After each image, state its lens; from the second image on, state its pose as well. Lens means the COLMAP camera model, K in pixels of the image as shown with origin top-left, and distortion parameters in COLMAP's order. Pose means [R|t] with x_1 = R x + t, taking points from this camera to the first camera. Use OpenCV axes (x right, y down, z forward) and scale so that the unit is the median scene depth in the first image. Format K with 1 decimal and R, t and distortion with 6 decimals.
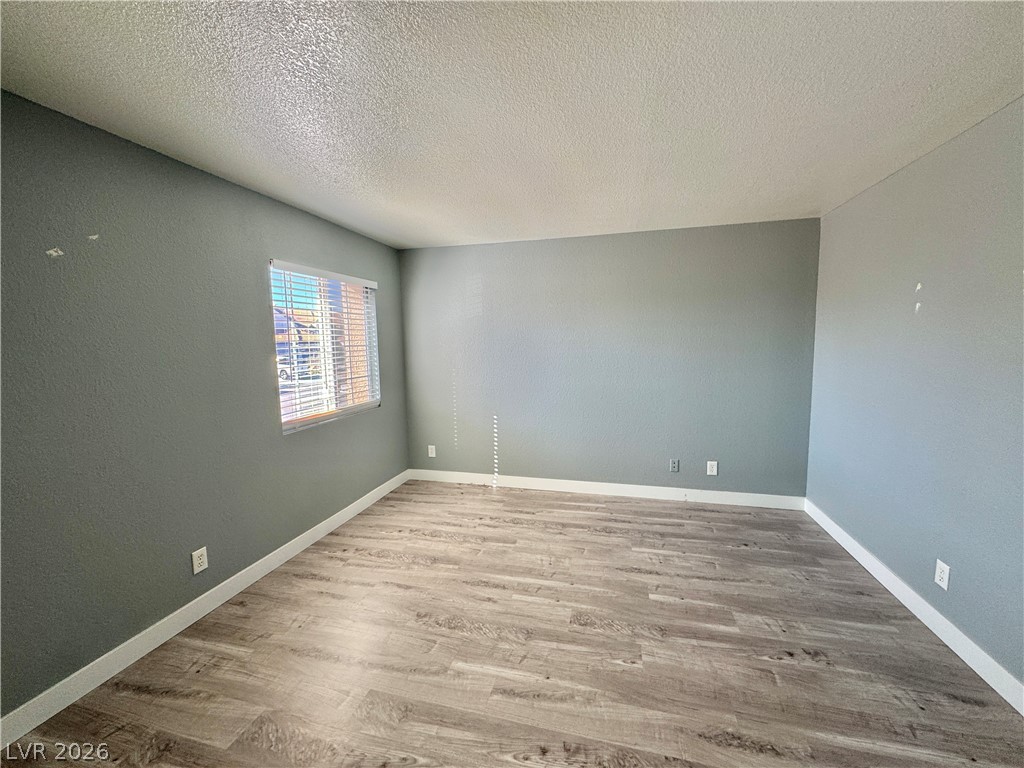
lens RADIAL K [[407.8, 0, 516.0], [0, 407.8, 384.2], [0, 0, 1]] dist [-0.005922, 0.001169]
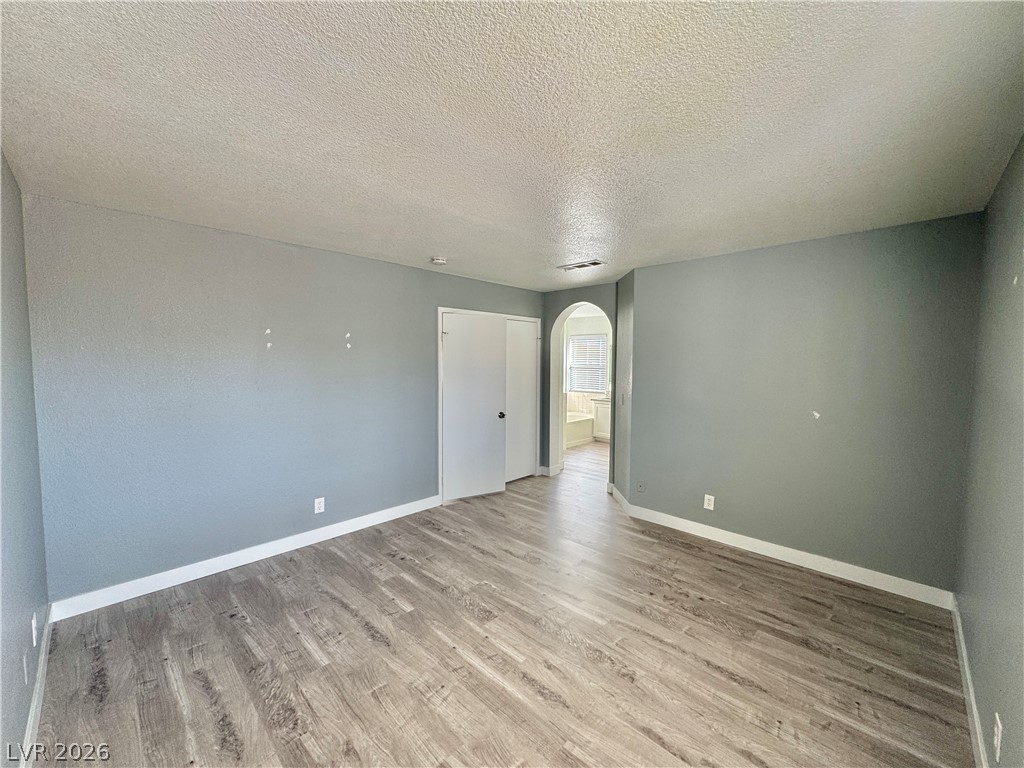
lens RADIAL K [[407.8, 0, 511.1], [0, 407.8, 384.3], [0, 0, 1]] dist [-0.005922, 0.001169]
pose [[-0.865595, -0.022708, 0.500230, -0.417067], [0.058775, 0.987459, 0.146530, -0.201780], [-0.497283, 0.156236, -0.853405, 1.692923]]
